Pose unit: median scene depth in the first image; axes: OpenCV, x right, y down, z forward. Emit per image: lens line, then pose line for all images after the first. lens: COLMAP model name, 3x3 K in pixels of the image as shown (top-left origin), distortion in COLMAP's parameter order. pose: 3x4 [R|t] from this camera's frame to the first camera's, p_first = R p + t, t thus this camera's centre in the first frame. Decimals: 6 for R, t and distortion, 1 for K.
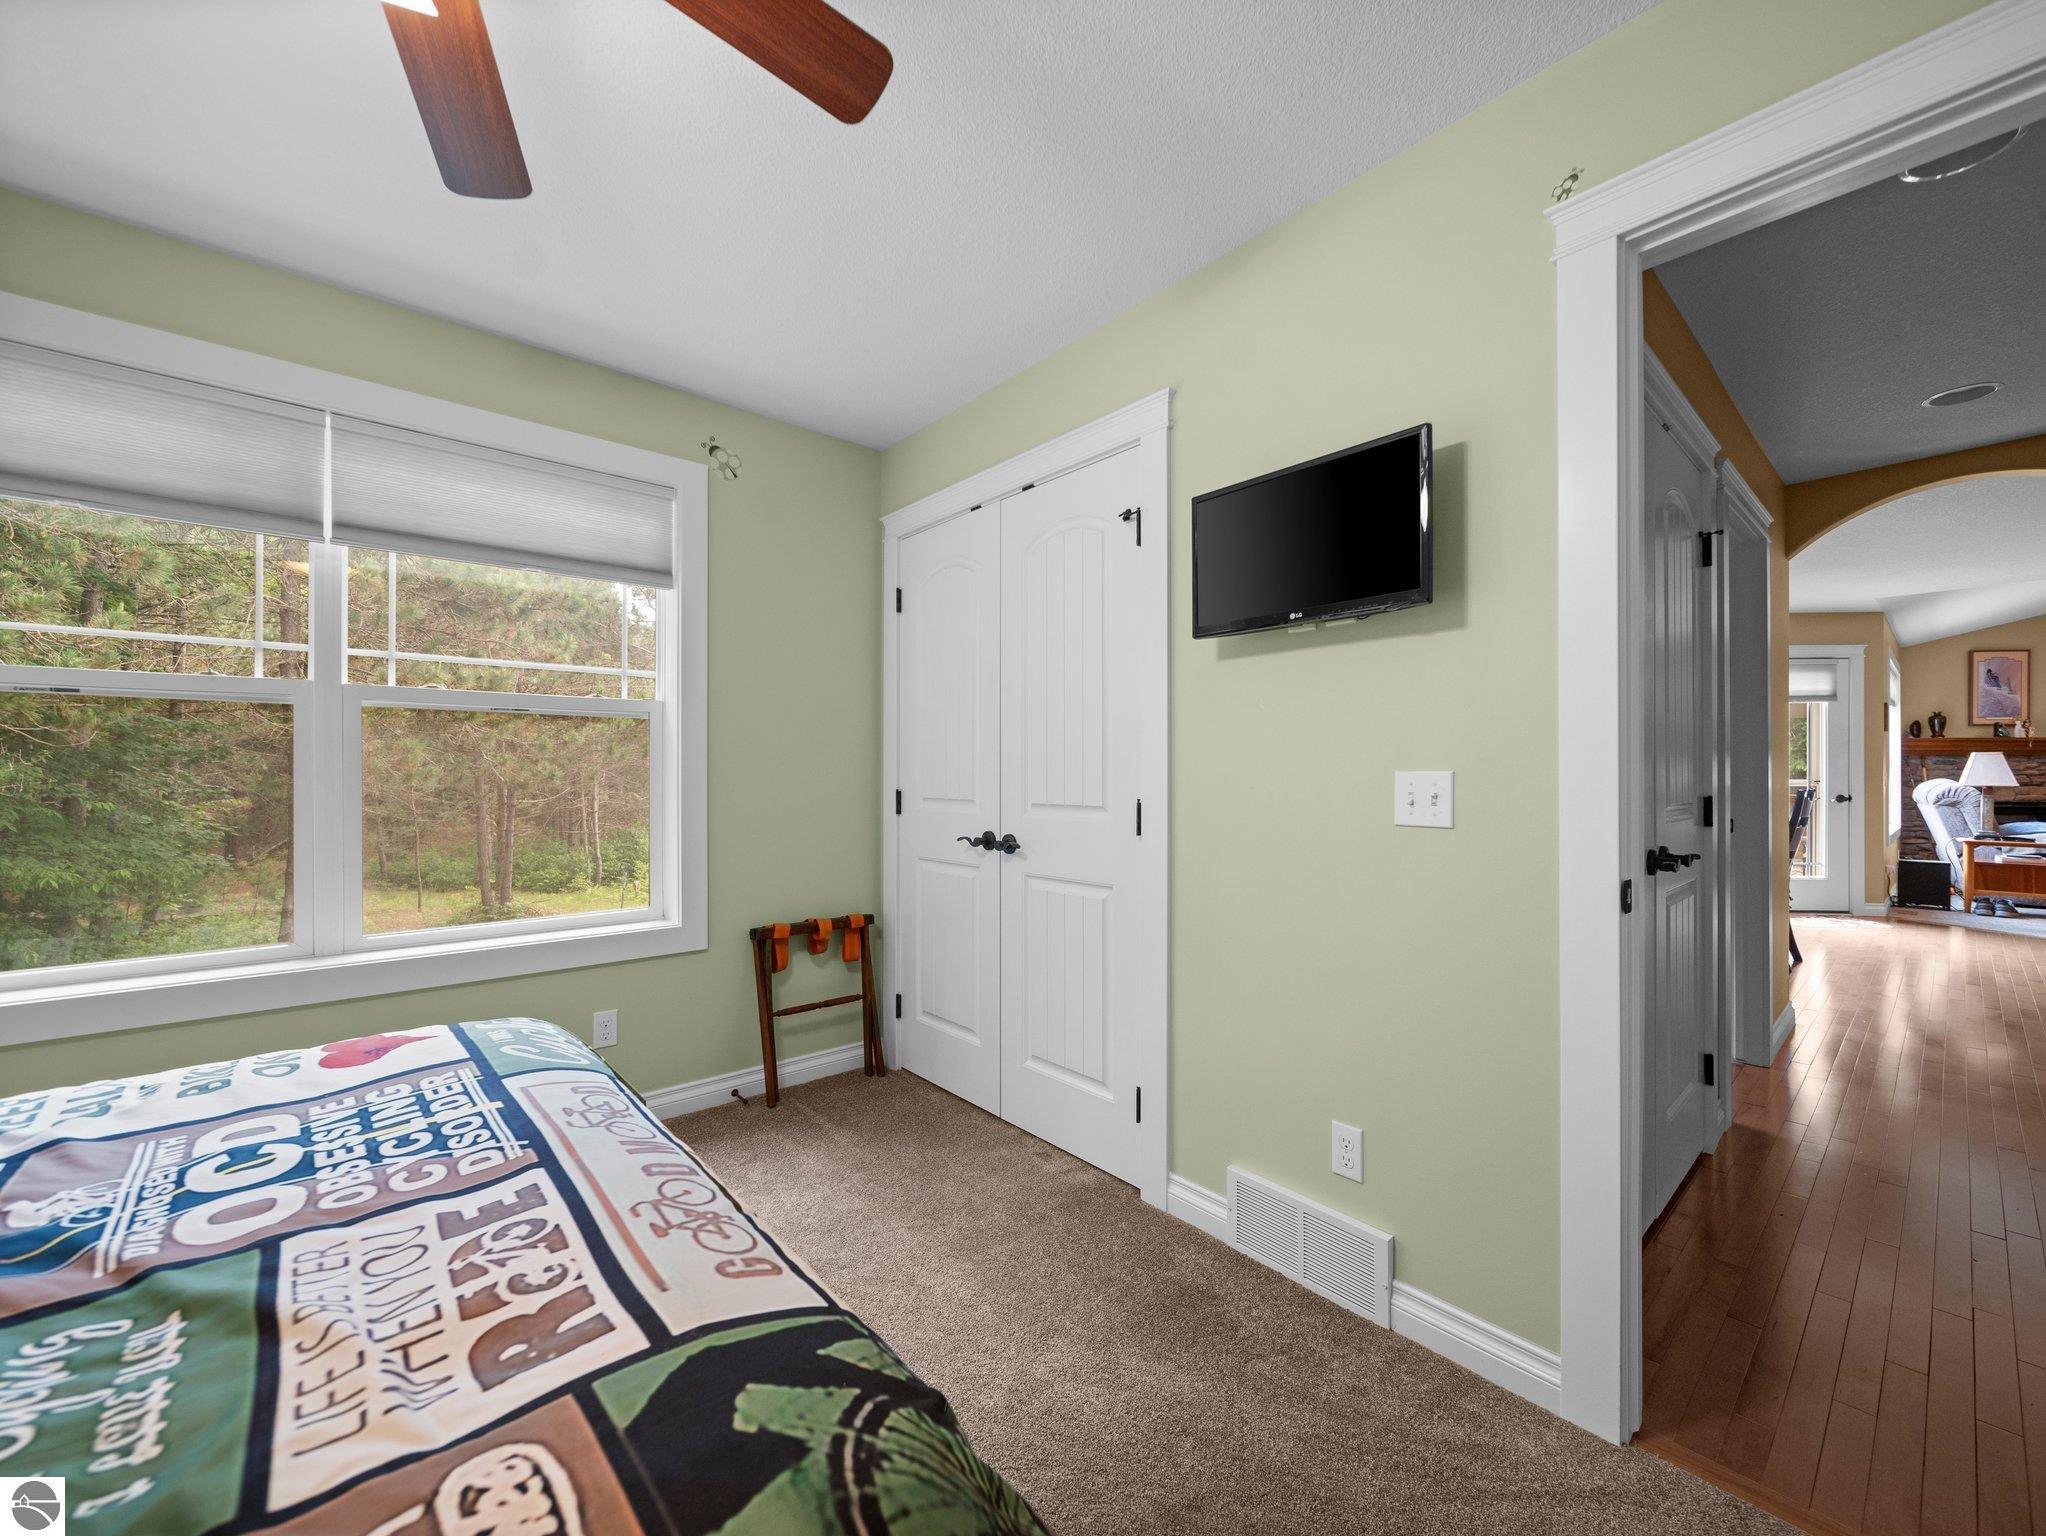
lens RADIAL K [[813.7, 0, 1024.0], [0, 813.7, 768.3], [0, 0, 1]] dist [0.001532, 0.000108]
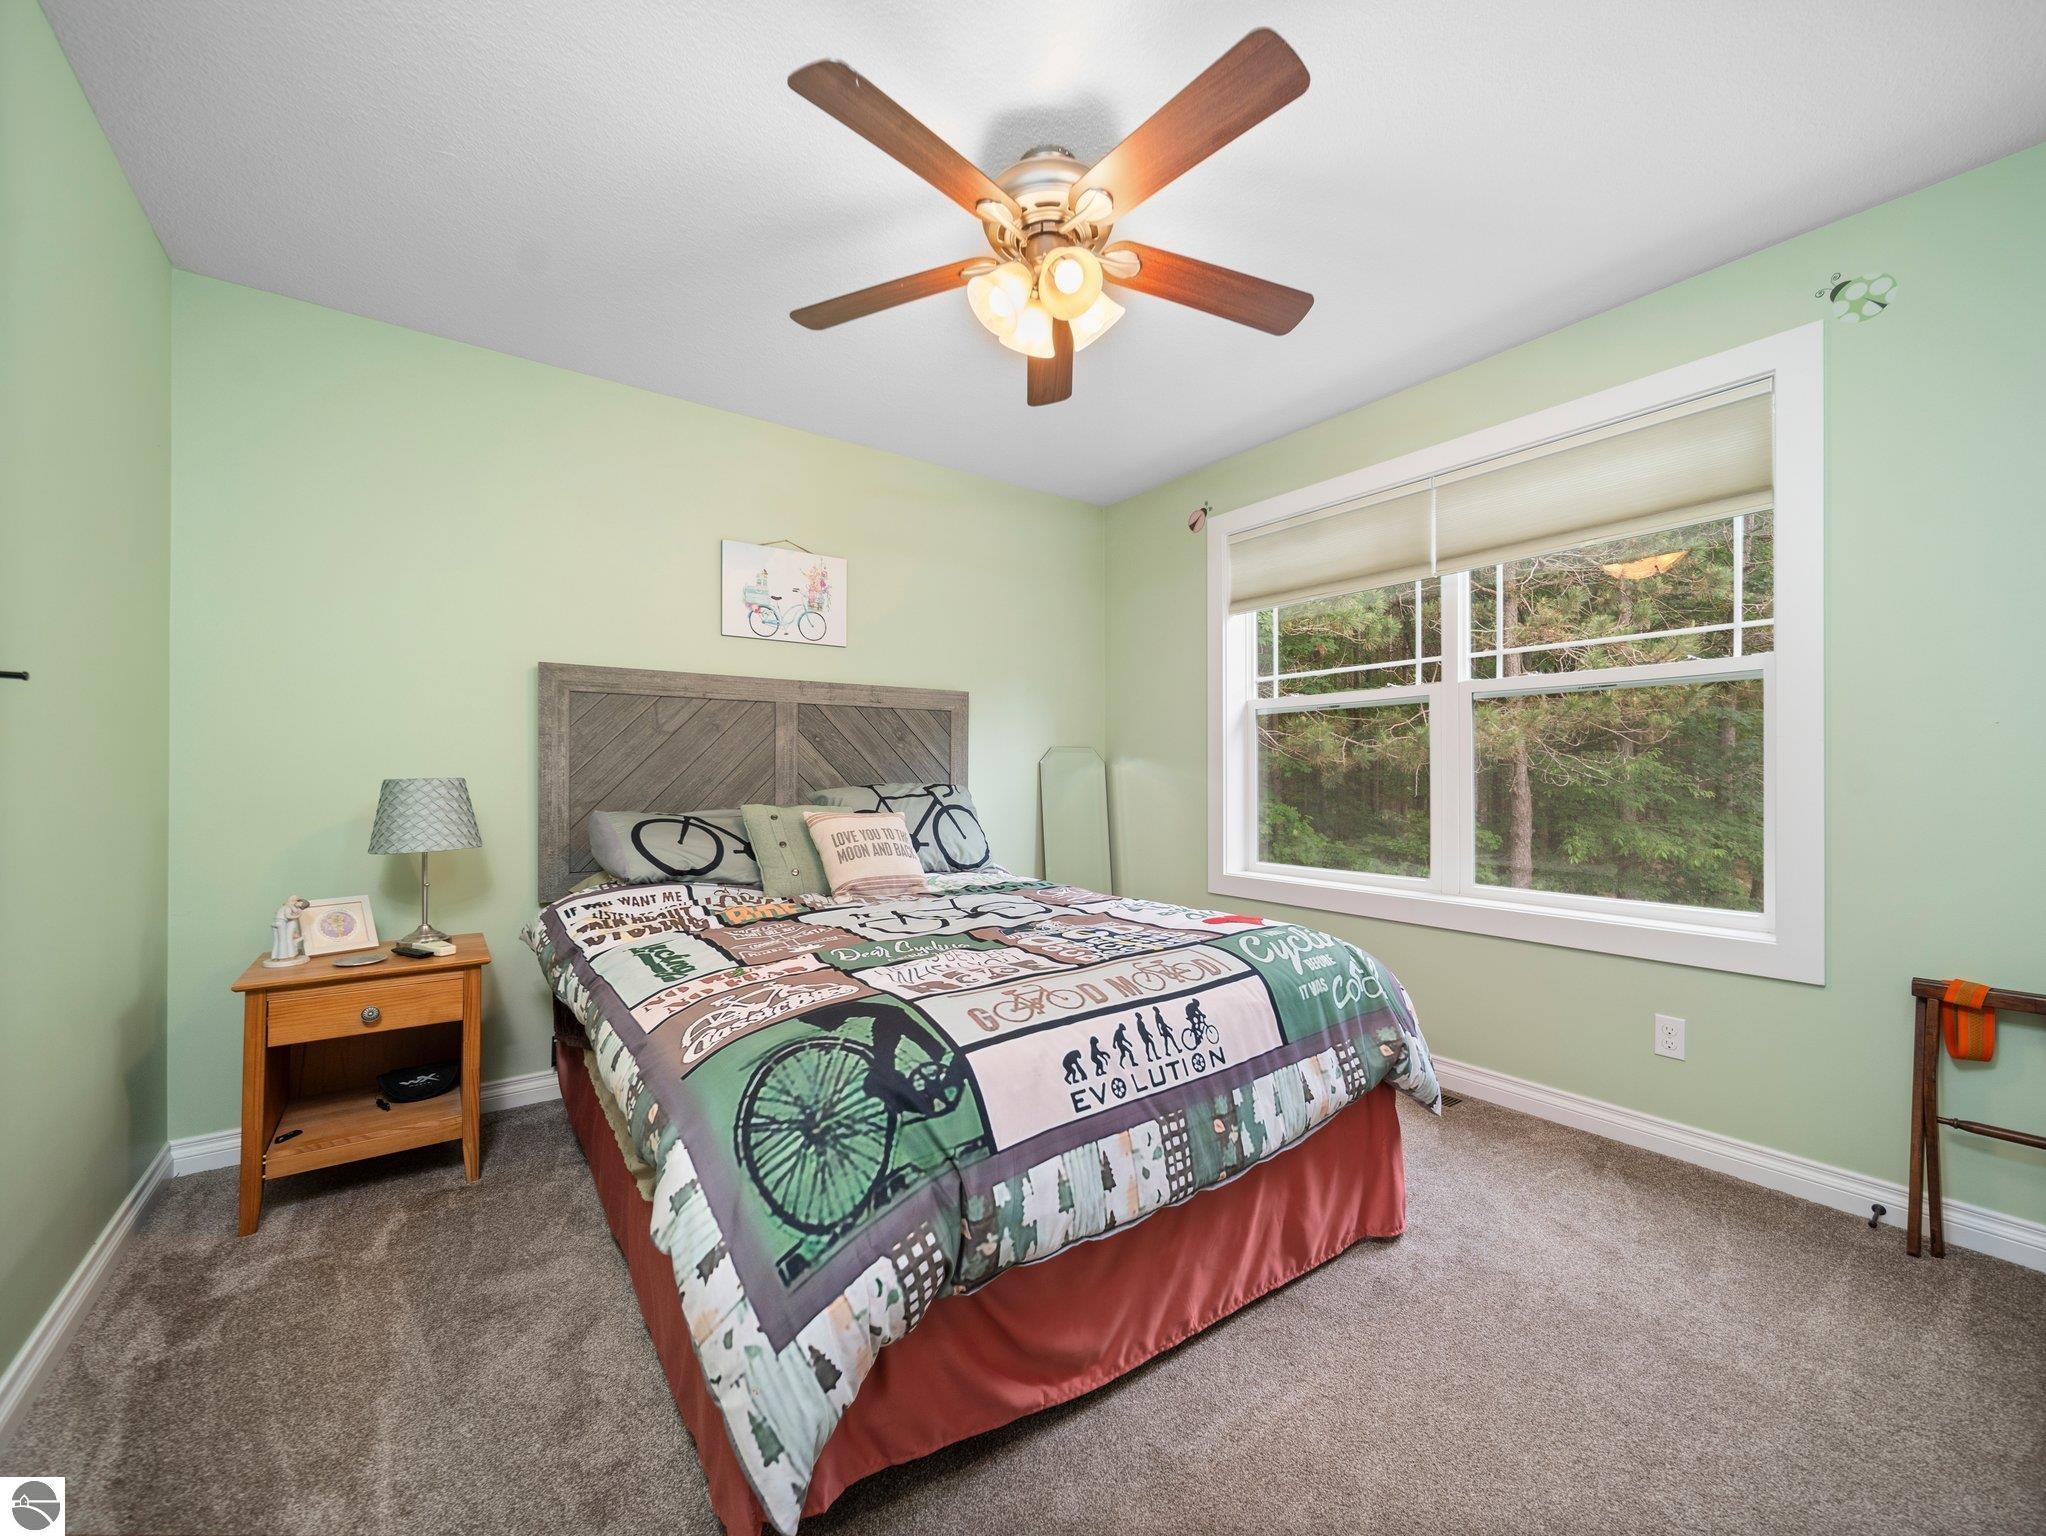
lens RADIAL K [[813.7, 0, 1023.2], [0, 813.7, 771.8], [0, 0, 1]] dist [0.001532, 0.000108]
pose [[-0.075233, -0.000476, -0.997166, 0.771482], [0.009036, 0.999959, -0.001159, 0.048796], [0.997125, -0.009098, -0.075226, 0.677458]]
